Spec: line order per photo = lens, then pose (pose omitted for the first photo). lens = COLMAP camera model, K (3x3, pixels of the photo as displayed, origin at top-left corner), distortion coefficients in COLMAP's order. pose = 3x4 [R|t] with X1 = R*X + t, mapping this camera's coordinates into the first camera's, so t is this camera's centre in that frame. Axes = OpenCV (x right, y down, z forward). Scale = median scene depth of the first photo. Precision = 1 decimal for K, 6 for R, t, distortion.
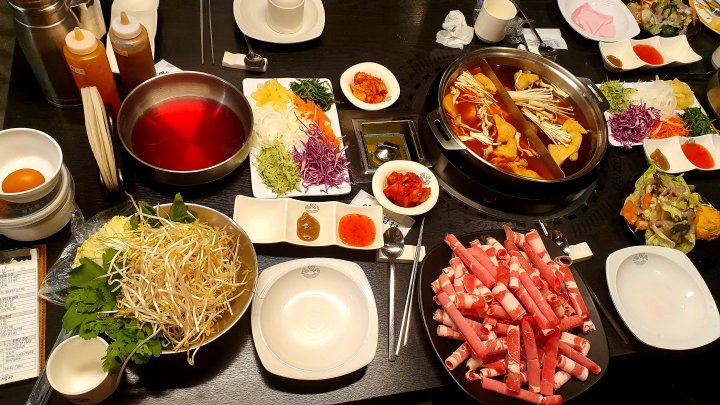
lens RADIAL K [[562.9, 0, 360.0], [0, 562.9, 202.5], [0, 0, 1]] dist [0.058128, -0.107843]
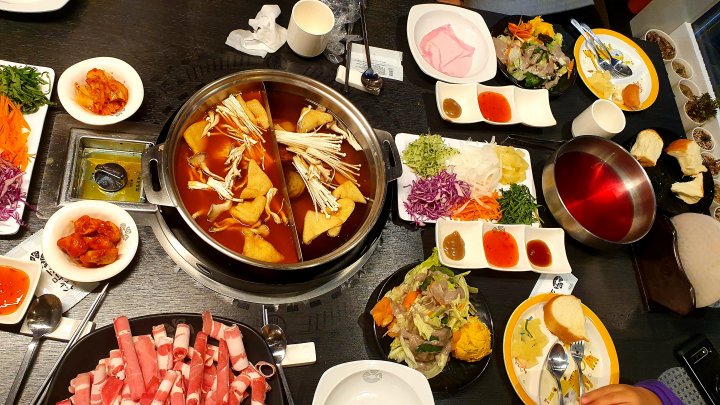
lens RADIAL K [[562.9, 0, 360.0], [0, 562.9, 202.5], [0, 0, 1]] dist [0.058128, -0.107843]
pose [[0.980204, 0.188533, 0.060458, 0.333165], [-0.194196, 0.974990, 0.108089, -0.201276], [-0.038567, -0.117690, 0.992301, 0.191009]]
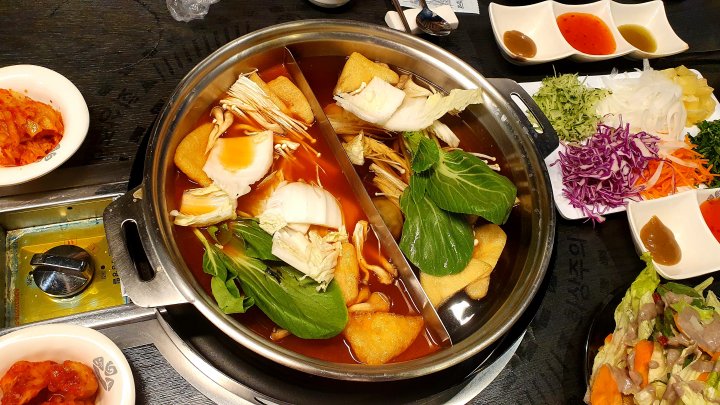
lens RADIAL K [[562.9, 0, 360.0], [0, 562.9, 202.5], [0, 0, 1]] dist [0.058128, -0.107843]
pose [[0.996920, -0.052845, 0.057943, 0.243326], [0.048420, 0.995986, 0.075276, -0.159425], [-0.061688, -0.072239, 0.995478, 0.531486]]
